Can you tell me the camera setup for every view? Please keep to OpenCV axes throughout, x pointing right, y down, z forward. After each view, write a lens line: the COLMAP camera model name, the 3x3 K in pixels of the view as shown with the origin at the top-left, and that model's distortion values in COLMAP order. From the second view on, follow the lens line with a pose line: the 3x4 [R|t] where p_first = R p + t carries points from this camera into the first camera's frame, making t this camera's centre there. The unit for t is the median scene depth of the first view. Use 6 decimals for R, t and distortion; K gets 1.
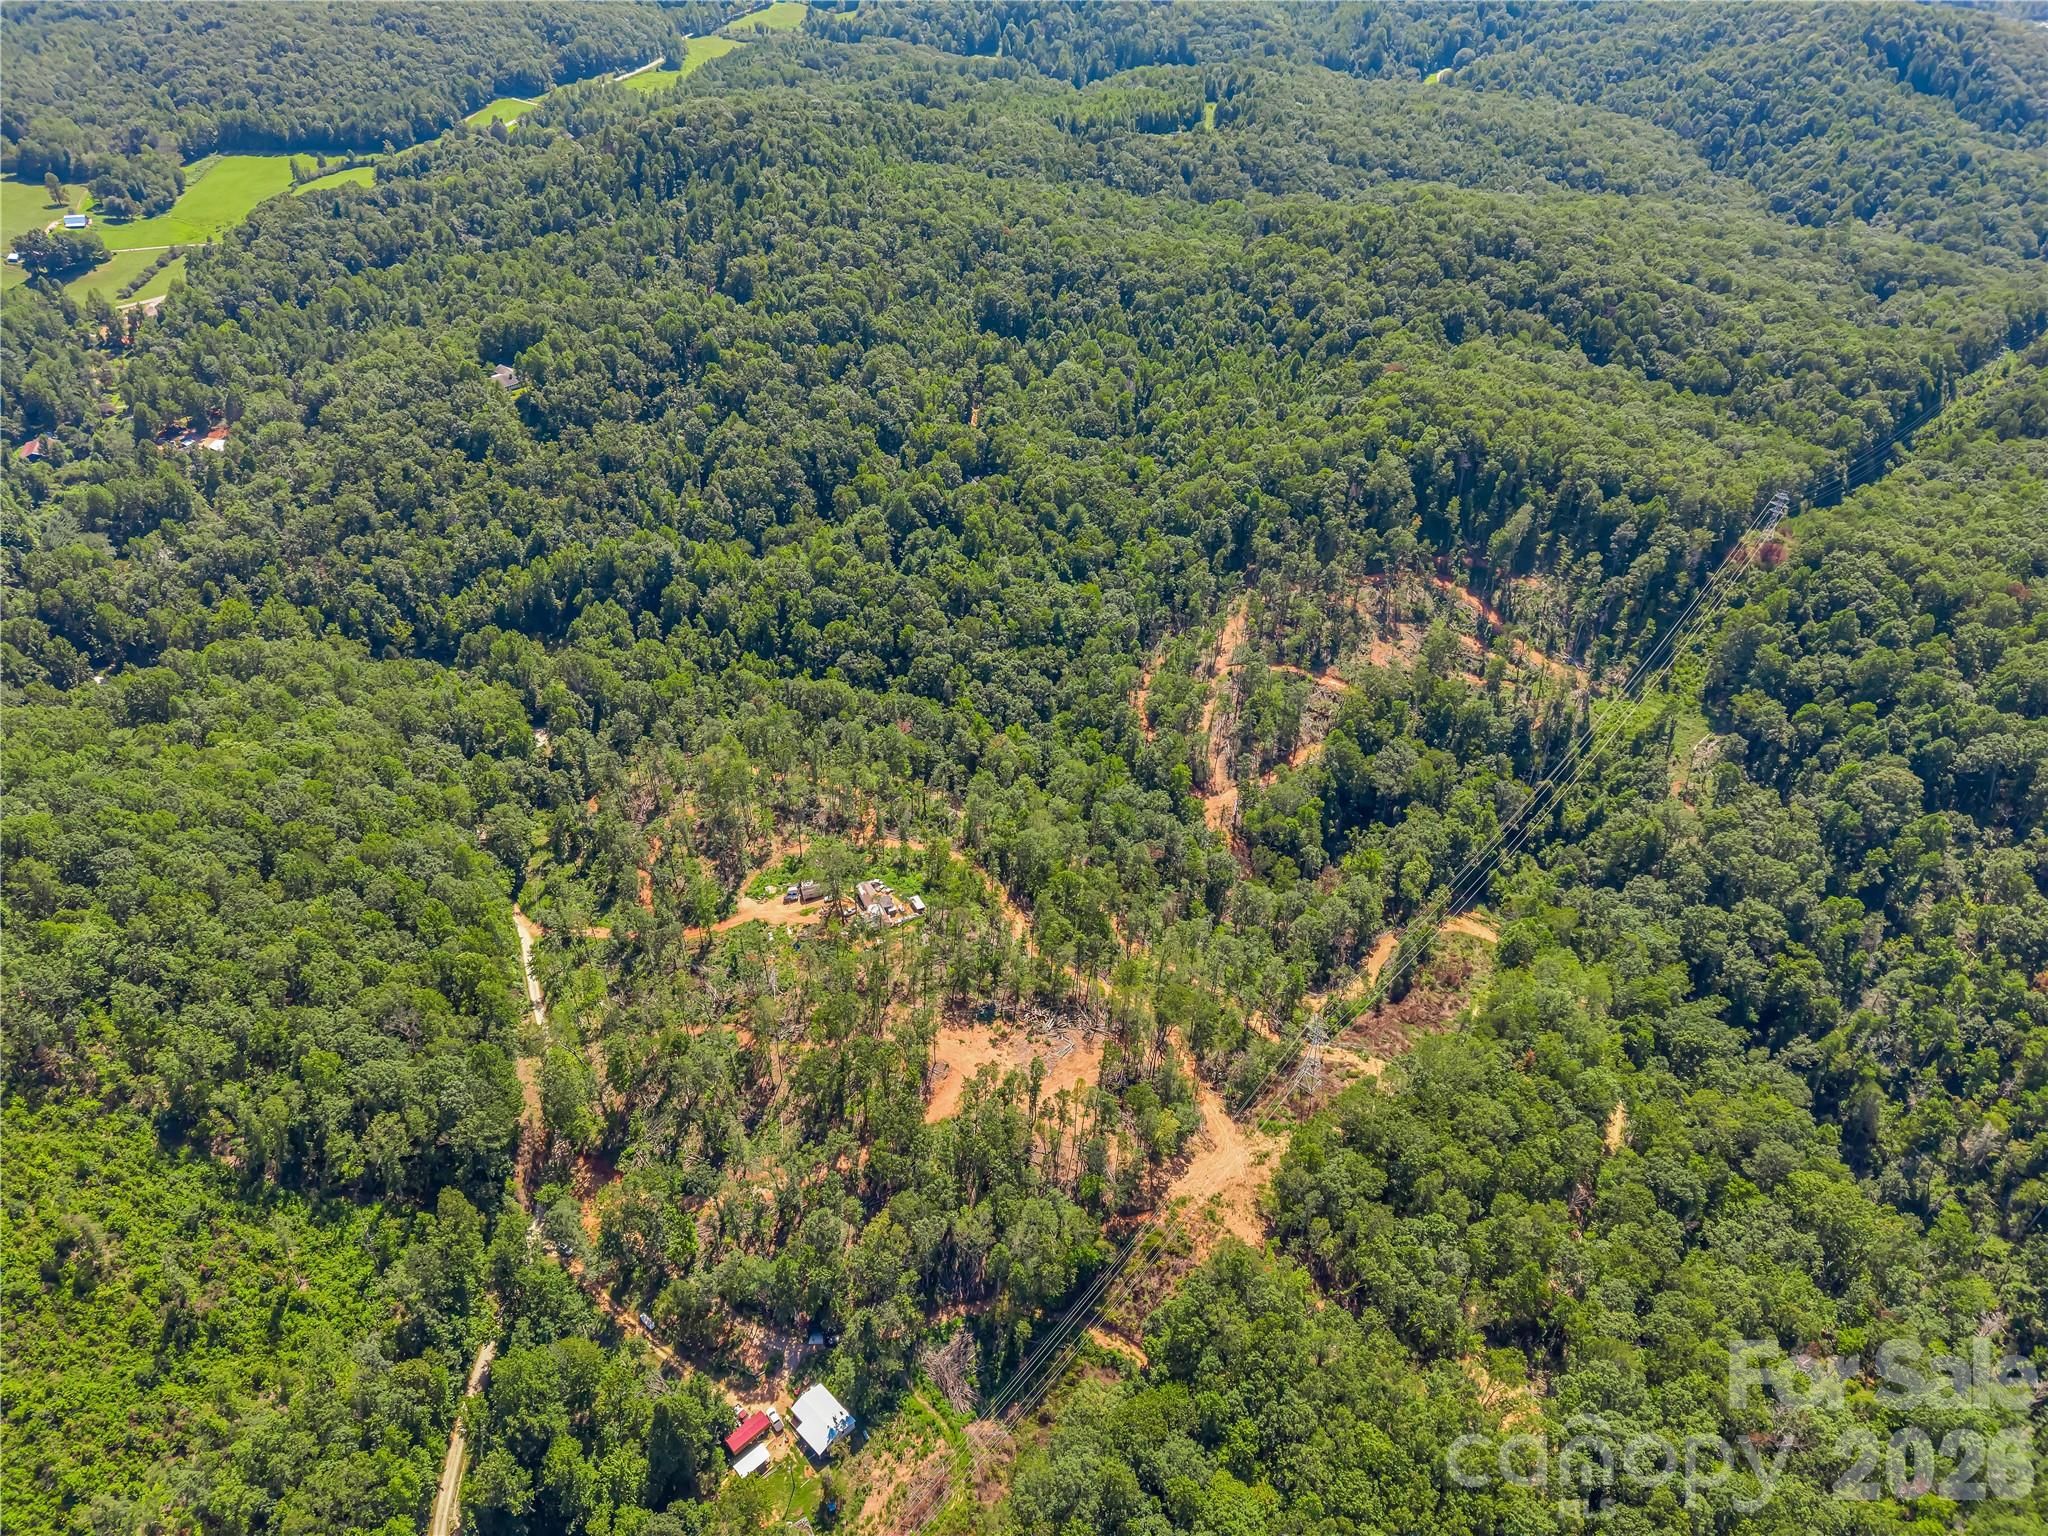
lens RADIAL K [[1373.0, 0, 1033.8], [0, 1373.0, 764.6], [0, 0, 1]] dist [0.022561, -0.020750]
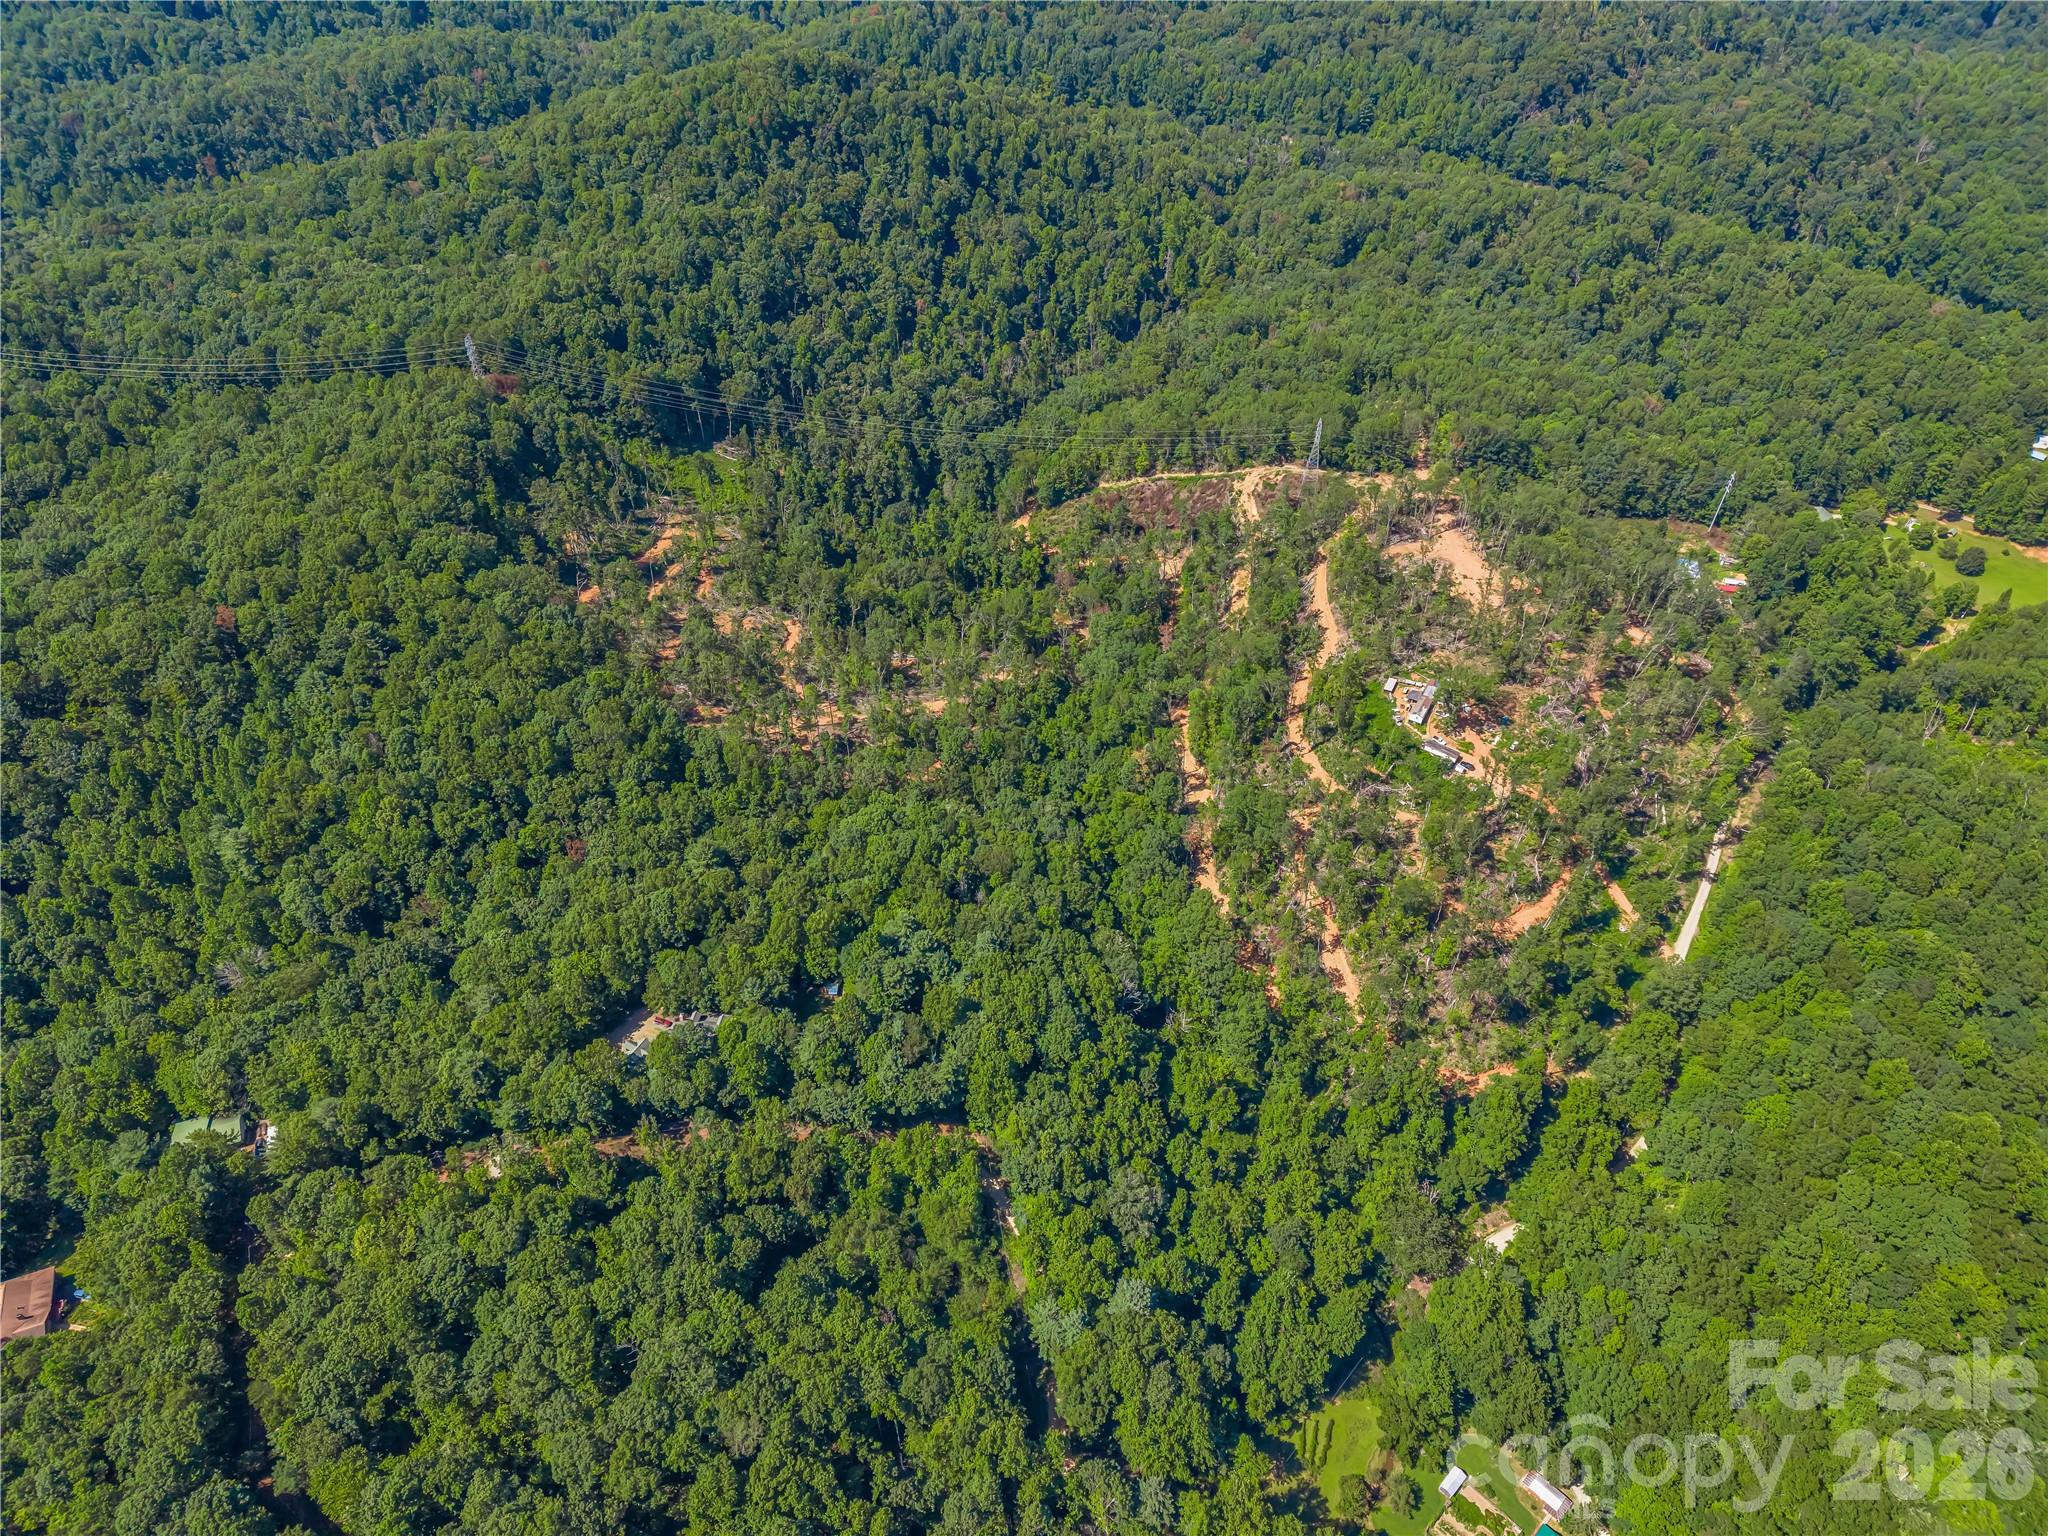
lens RADIAL K [[1373.0, 0, 1023.9], [0, 1373.0, 768.3], [0, 0, 1]] dist [0.022561, -0.020750]
pose [[-0.575757, -0.586920, 0.569235, -0.465471], [0.504714, 0.292600, 0.812188, -0.739868], [-0.643248, 0.754924, 0.127760, 0.869961]]
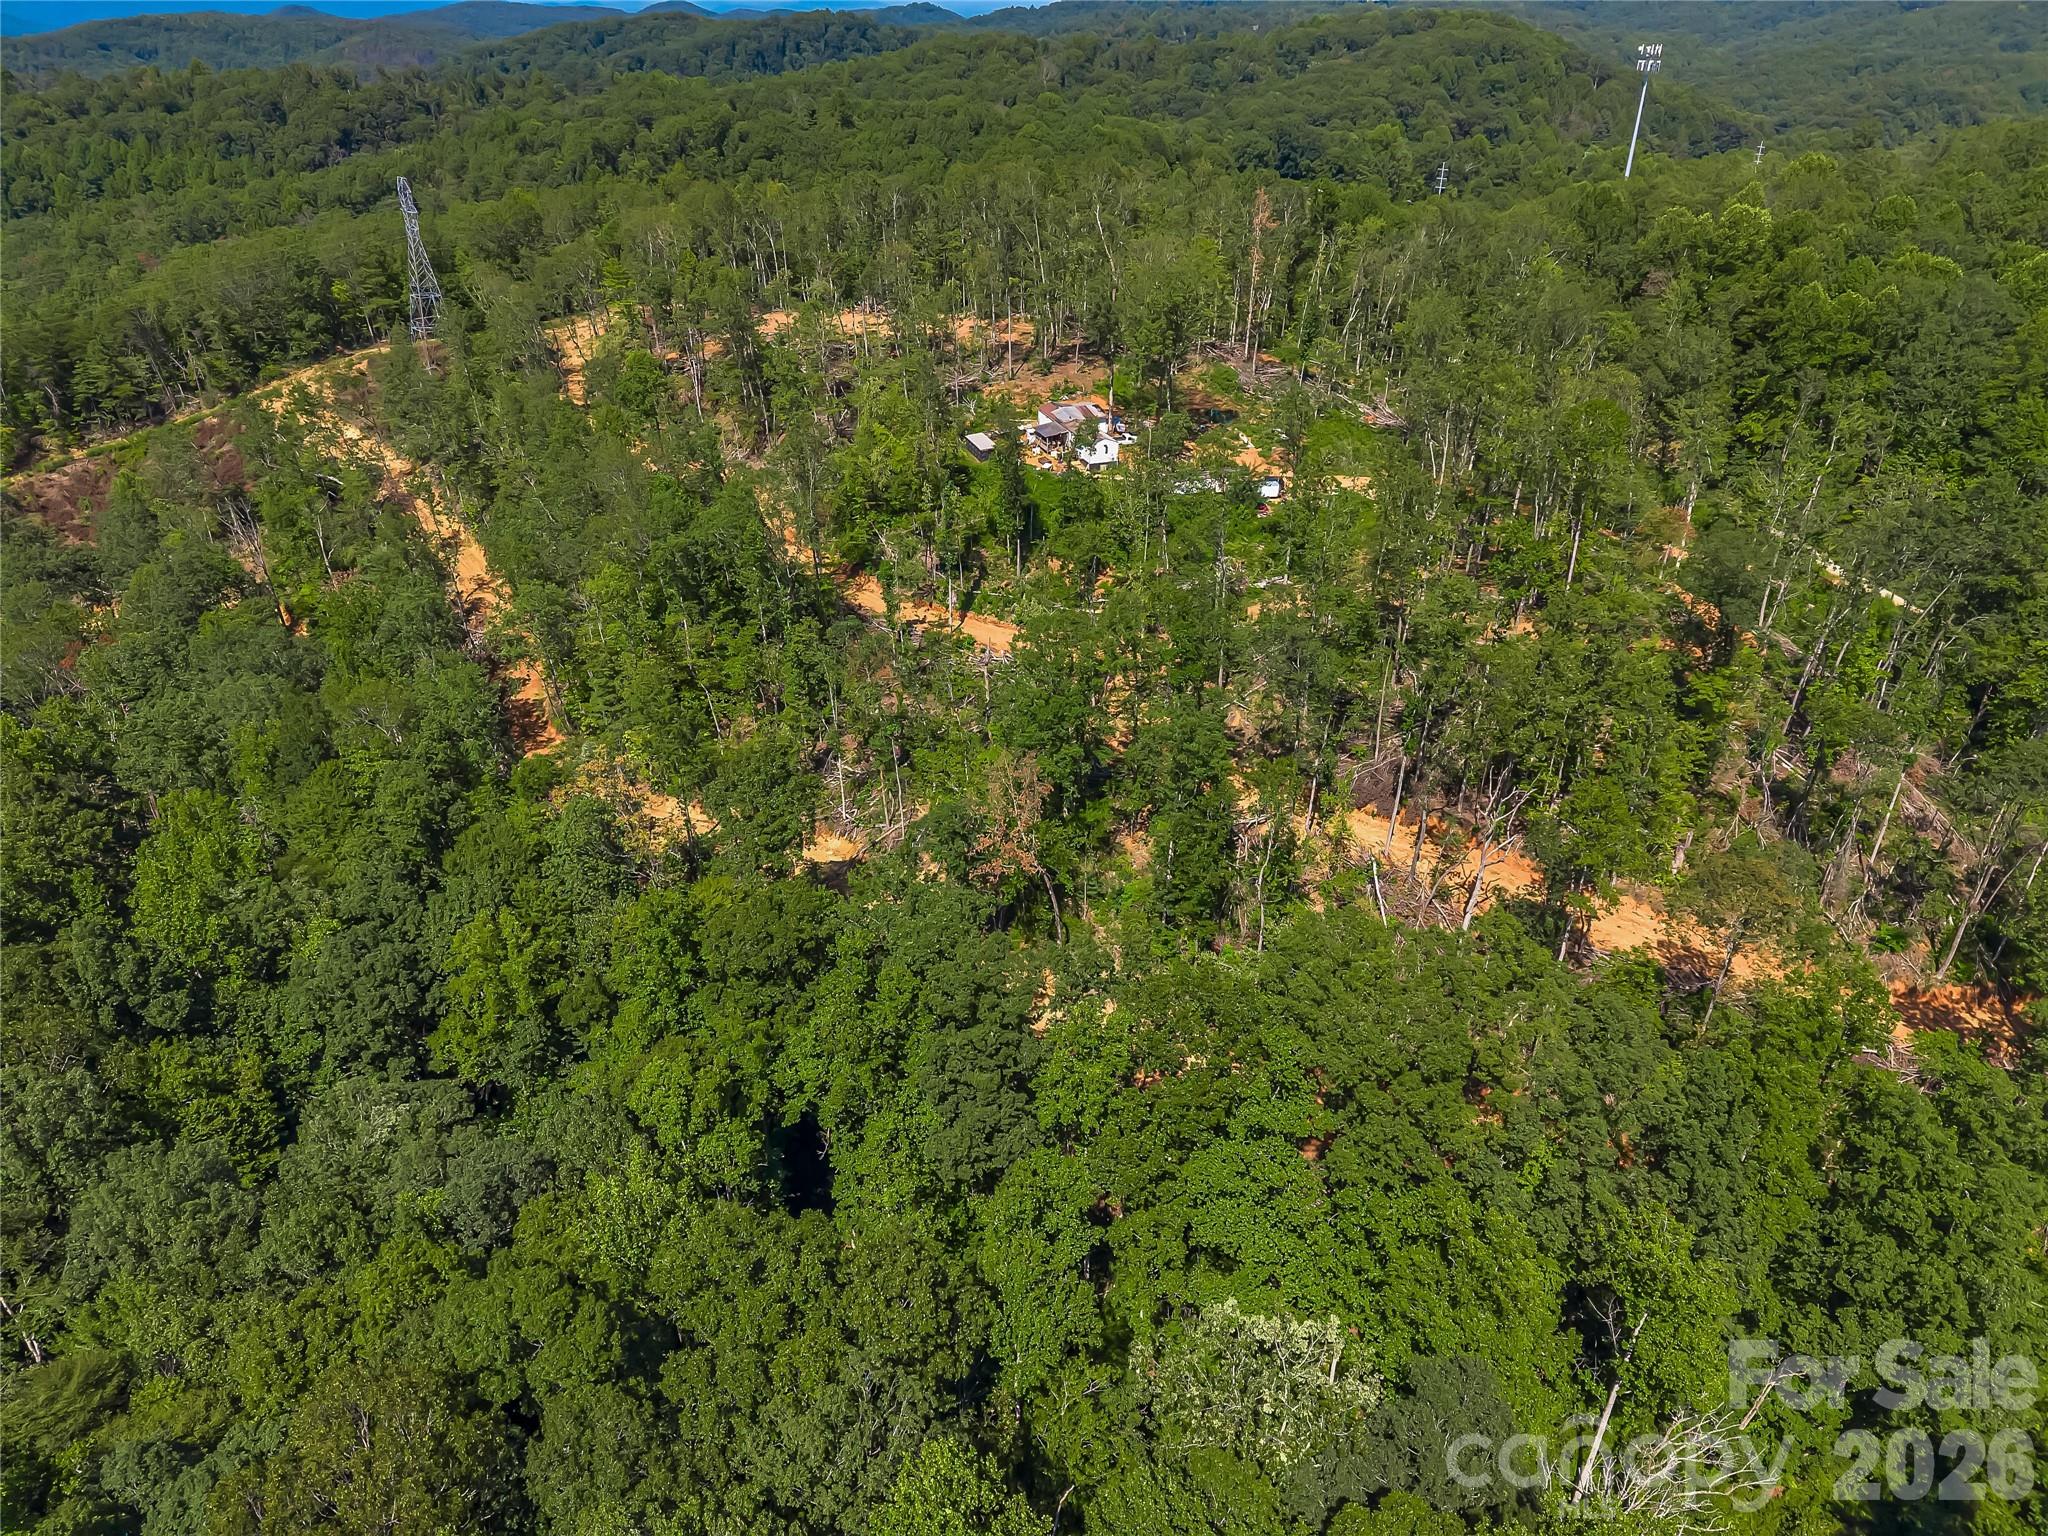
lens RADIAL K [[1373.0, 0, 1019.3], [0, 1373.0, 776.6], [0, 0, 1]] dist [0.022561, -0.020750]
pose [[-0.997335, -0.045304, 0.057193, -0.101796], [0.036772, 0.364925, 0.930310, -0.225822], [-0.063018, 0.929934, -0.362287, 1.004094]]
